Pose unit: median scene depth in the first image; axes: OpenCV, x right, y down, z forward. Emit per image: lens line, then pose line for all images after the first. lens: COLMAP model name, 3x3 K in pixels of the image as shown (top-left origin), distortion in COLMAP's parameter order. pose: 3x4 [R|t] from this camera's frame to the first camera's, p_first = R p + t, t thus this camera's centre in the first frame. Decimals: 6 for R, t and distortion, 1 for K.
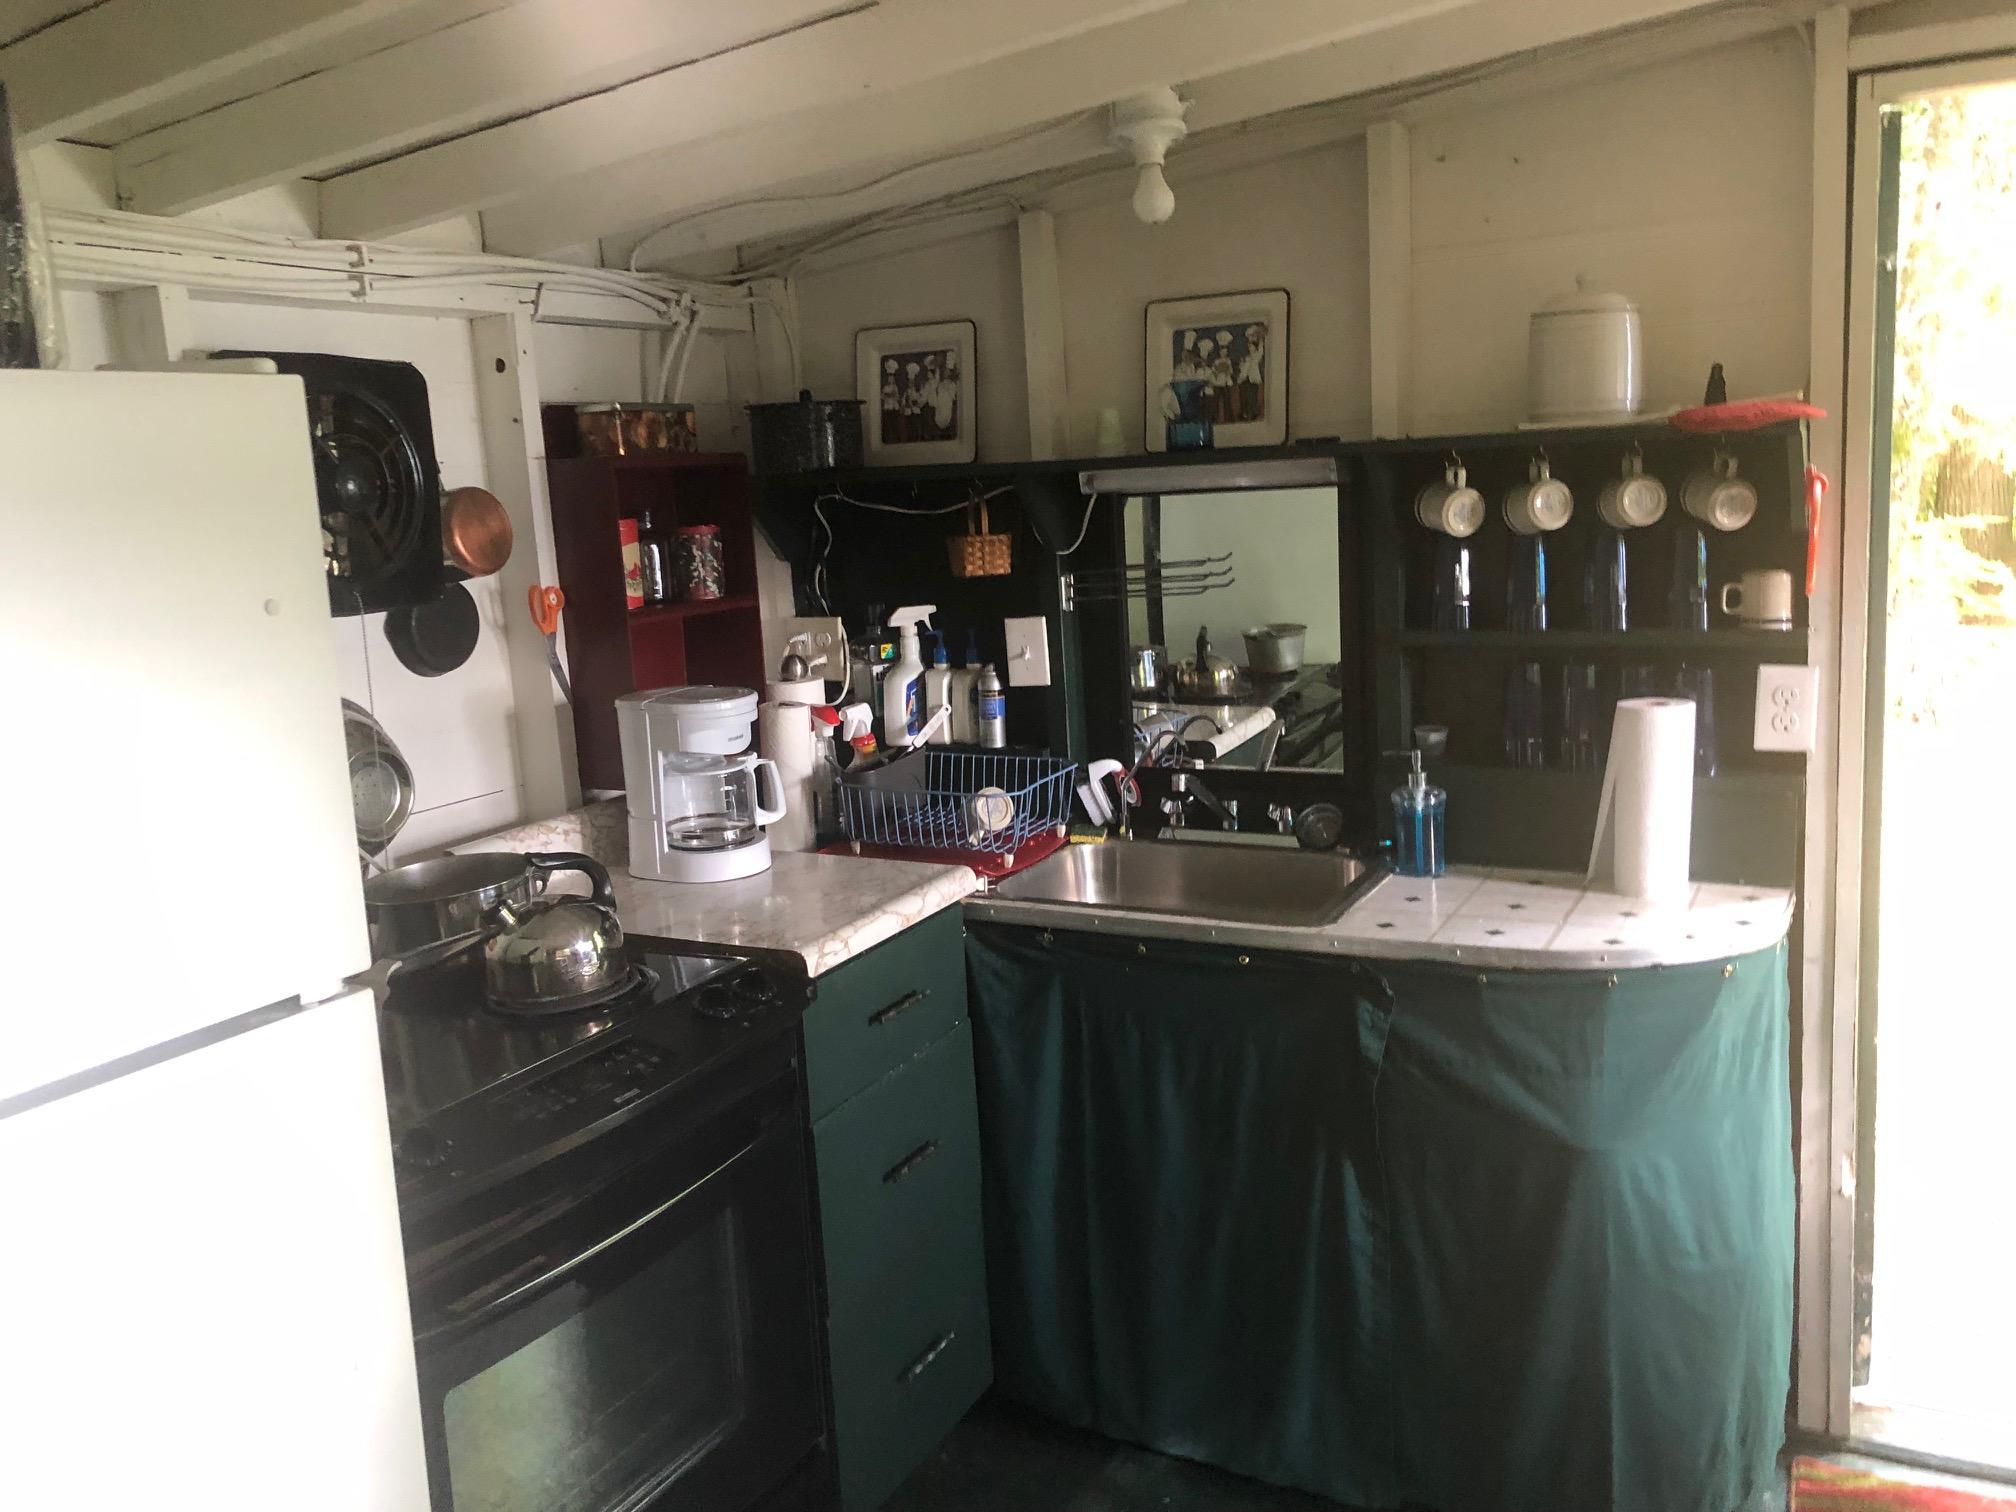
lens RADIAL K [[1656.2, 0, 1008.0], [0, 1656.2, 756.0], [0, 0, 1]] dist [0.042684, -0.009337]
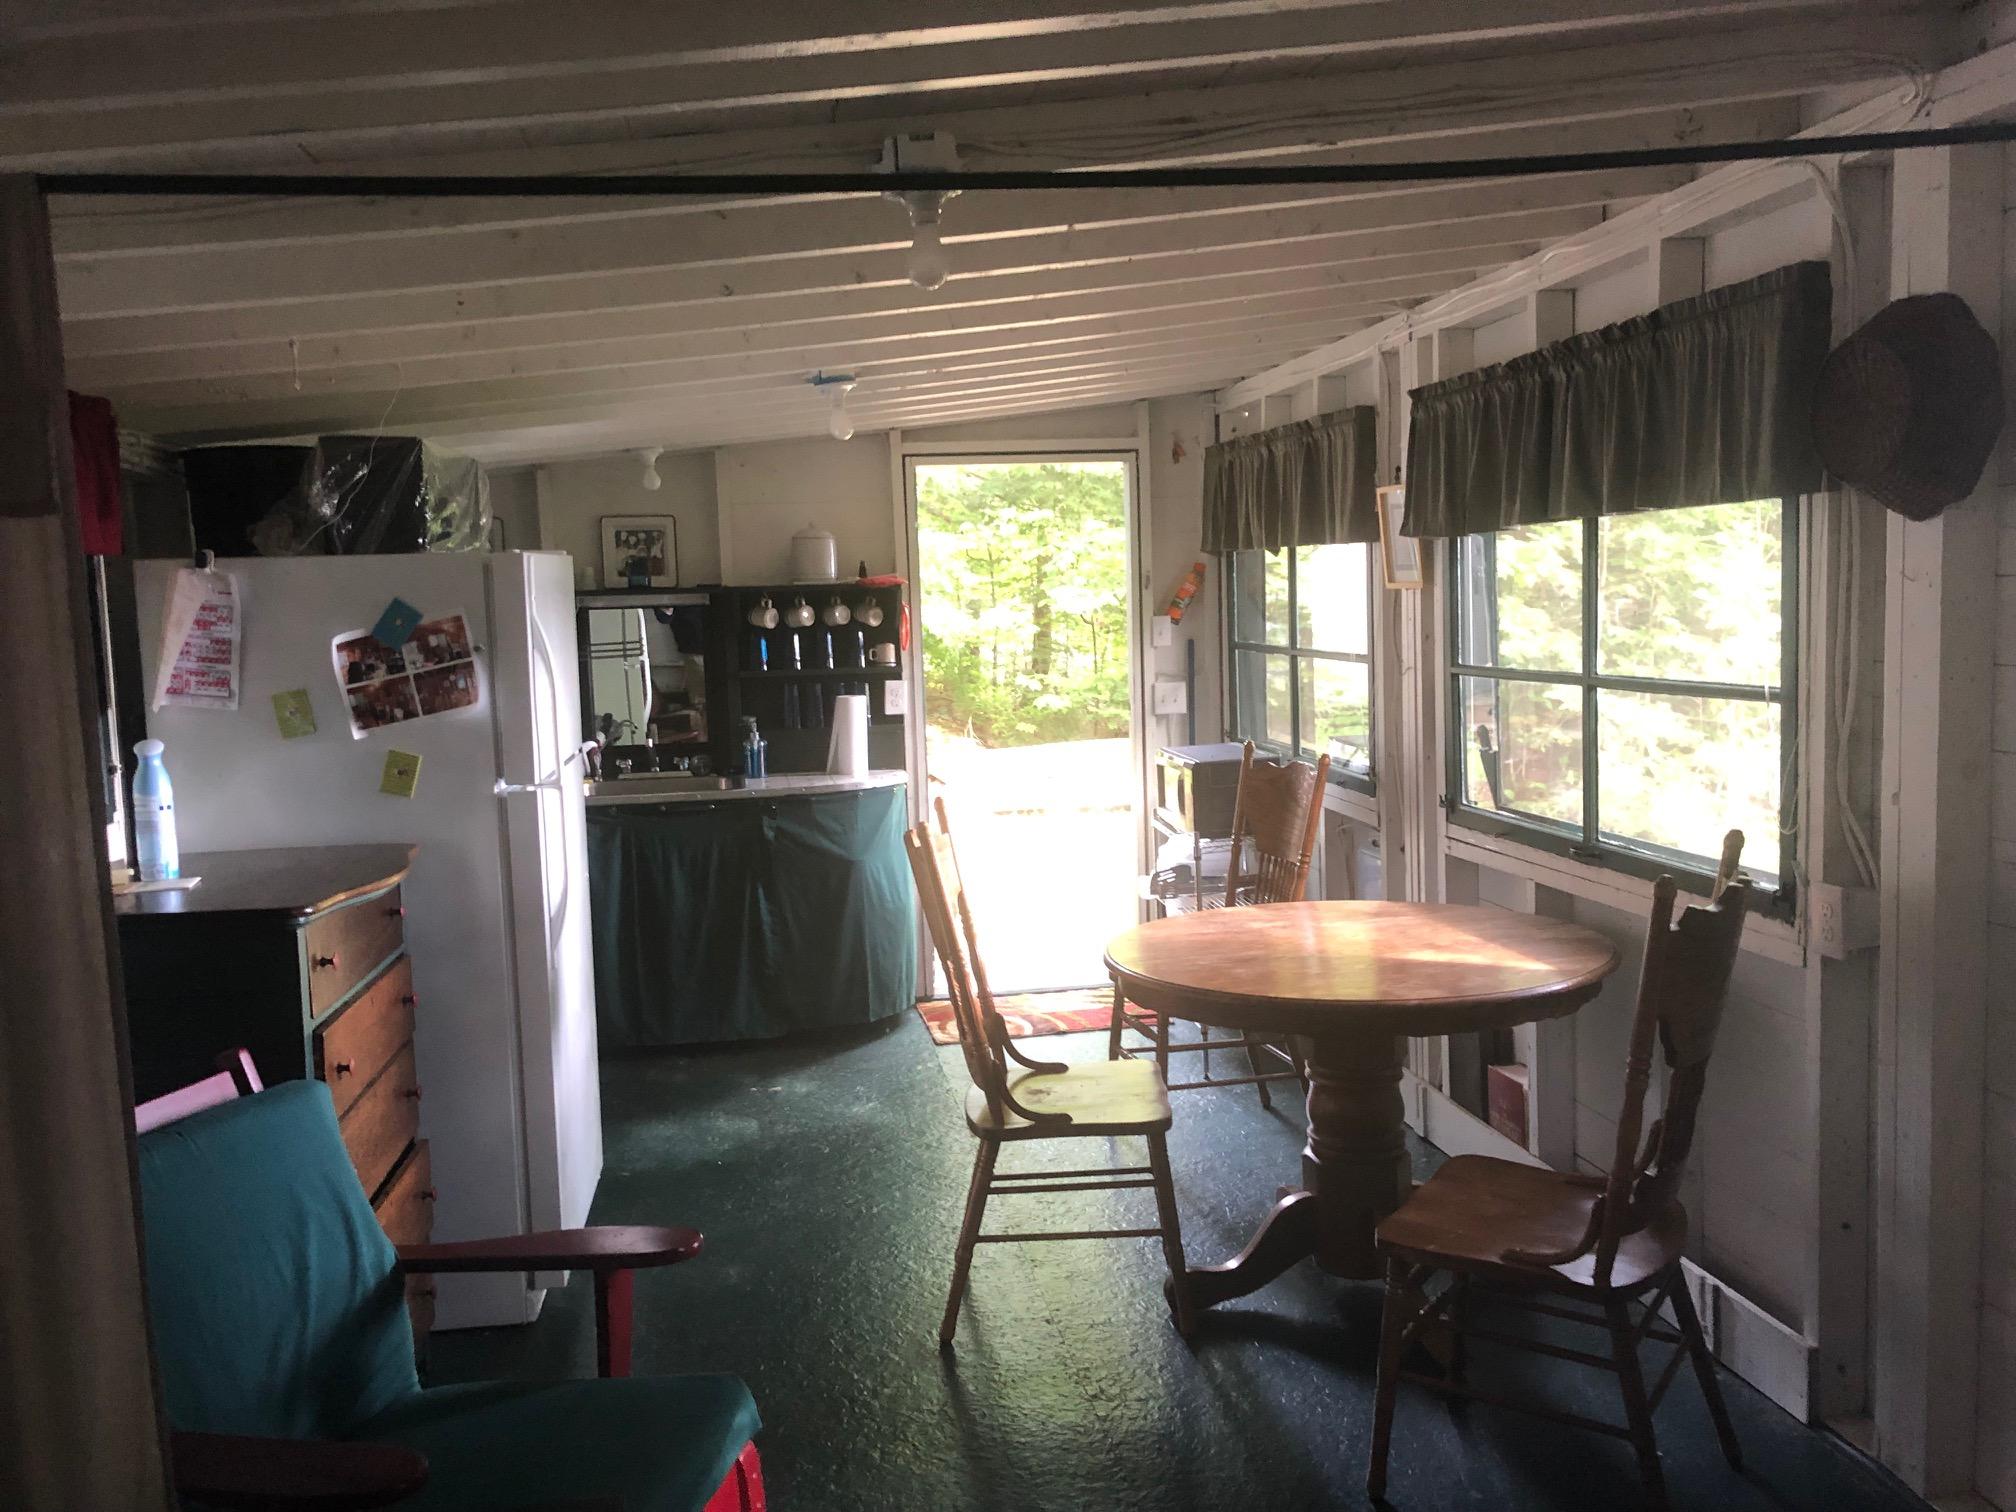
lens RADIAL K [[1656.2, 0, 1008.0], [0, 1656.2, 756.0], [0, 0, 1]] dist [0.042684, -0.009337]
pose [[0.811458, -0.036694, 0.583258, -0.854785], [0.081934, 0.995313, -0.051373, 0.201075], [-0.578639, 0.089475, 0.810661, -1.109563]]
